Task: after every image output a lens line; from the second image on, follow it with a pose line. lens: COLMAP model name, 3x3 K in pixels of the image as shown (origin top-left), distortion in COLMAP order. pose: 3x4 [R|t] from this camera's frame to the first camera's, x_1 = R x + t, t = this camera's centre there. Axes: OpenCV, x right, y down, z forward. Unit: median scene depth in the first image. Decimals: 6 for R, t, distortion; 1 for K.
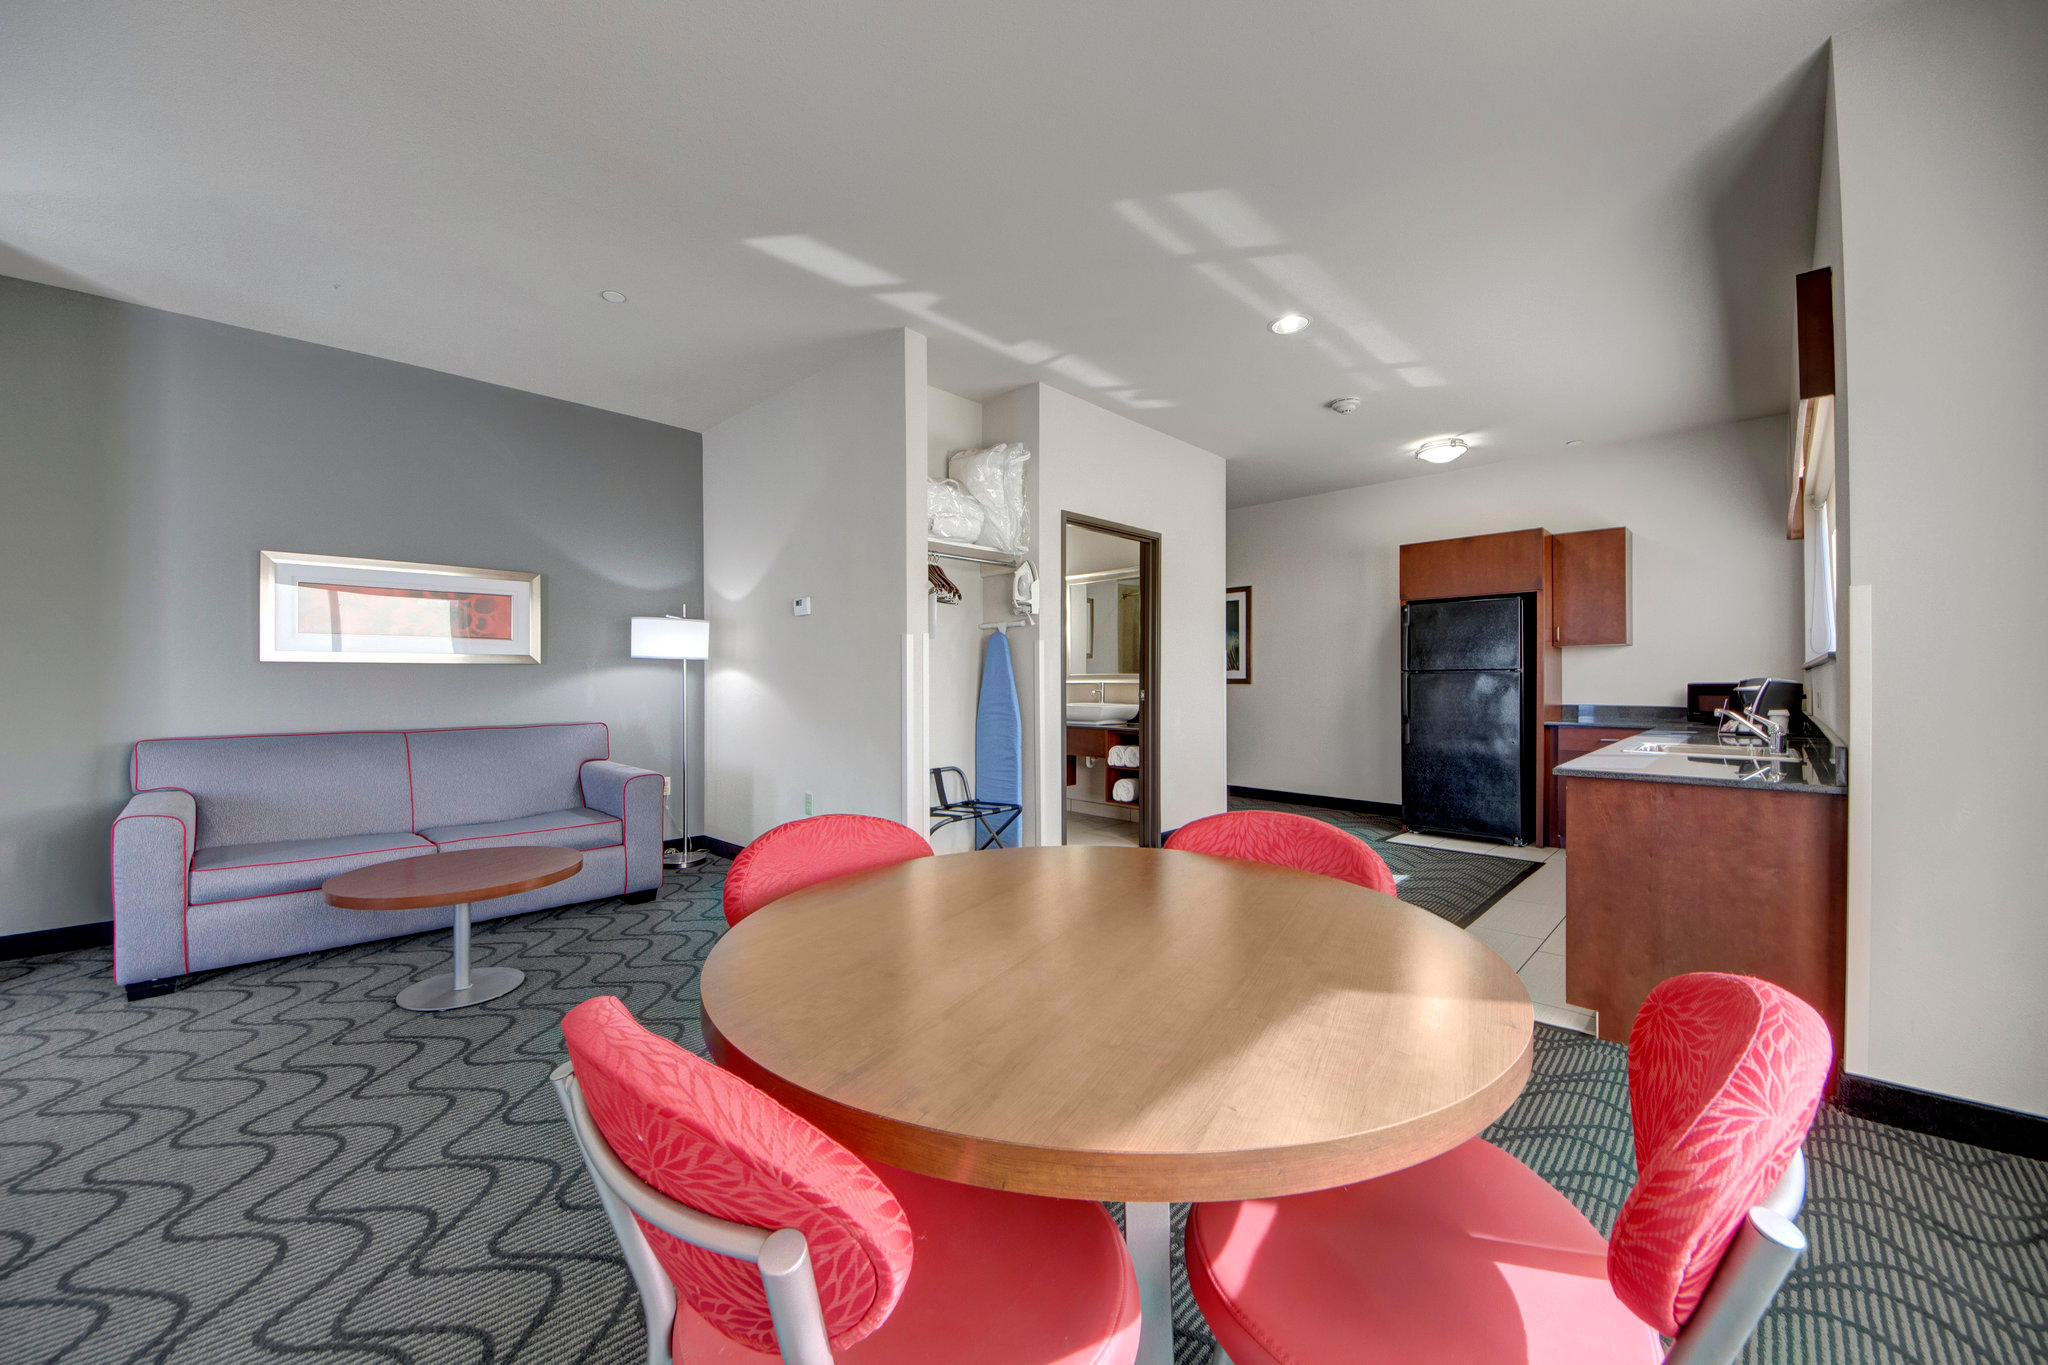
lens RADIAL K [[758.3, 0, 1024.9], [0, 758.3, 707.2], [0, 0, 1]] dist [-0.001850, -0.000195]
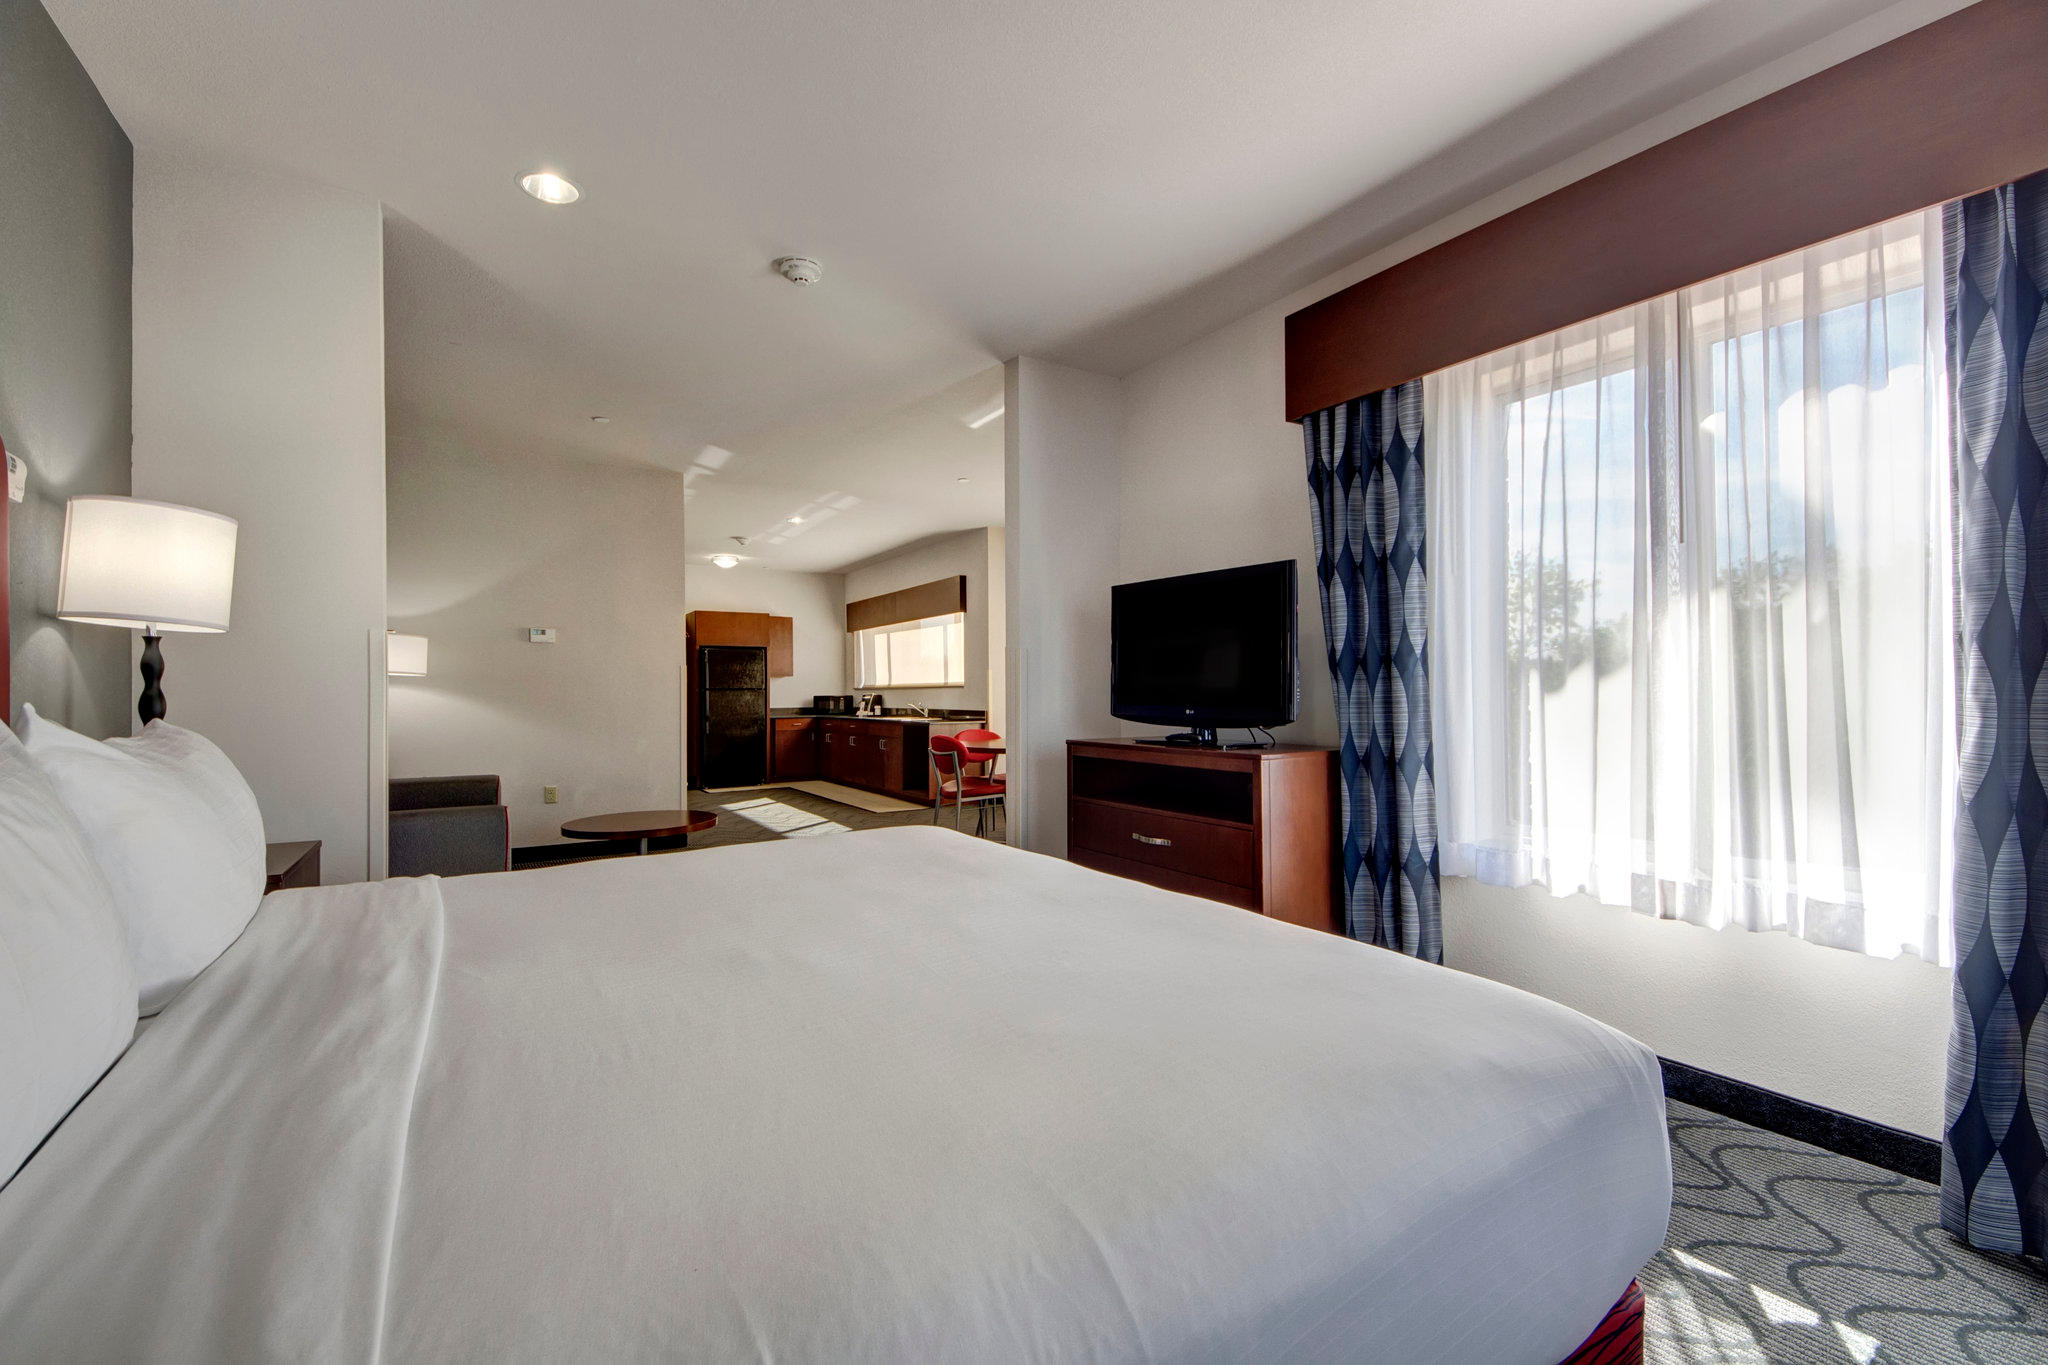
lens RADIAL K [[838.5, 0, 1024.0], [0, 838.5, 682.5], [0, 0, 1]] dist [0.000222, -0.000002]
pose [[0.202442, 0.012567, 0.979214, -1.496912], [0.045901, 0.998697, -0.022307, 0.012301], [-0.978218, 0.049463, 0.201601, -0.049464]]
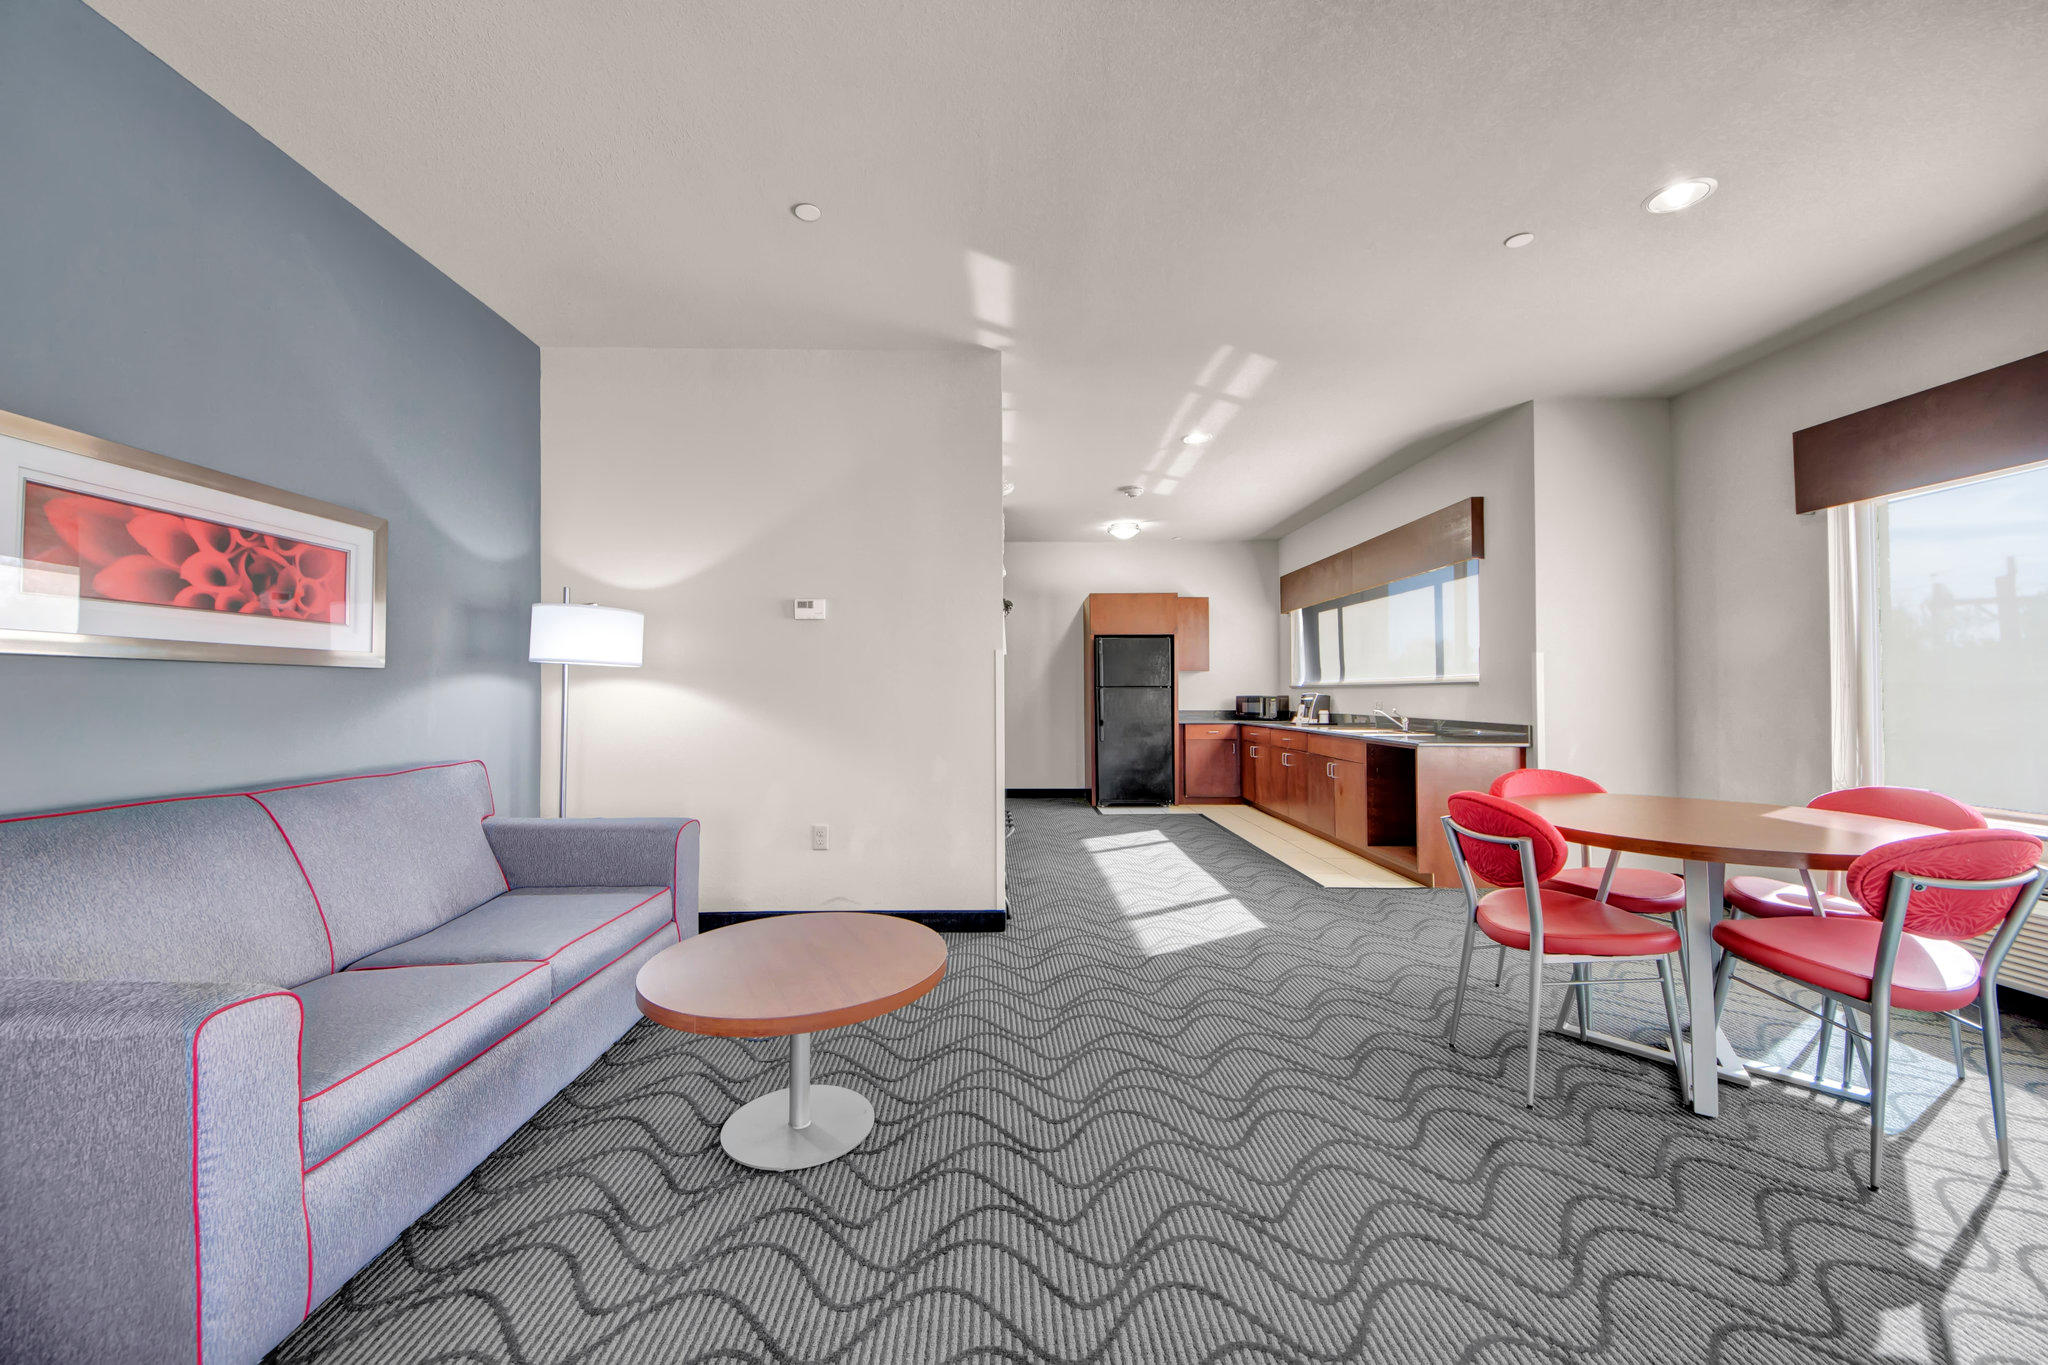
lens RADIAL K [[739.9, 0, 991.8], [0, 739.9, 680.8], [0, 0, 1]] dist [-0.000710, -0.000048]
pose [[0.716881, 0.012958, 0.697076, -0.746748], [0.026916, 0.998567, -0.046244, -0.003971], [-0.696676, 0.051914, 0.715505, 0.244551]]
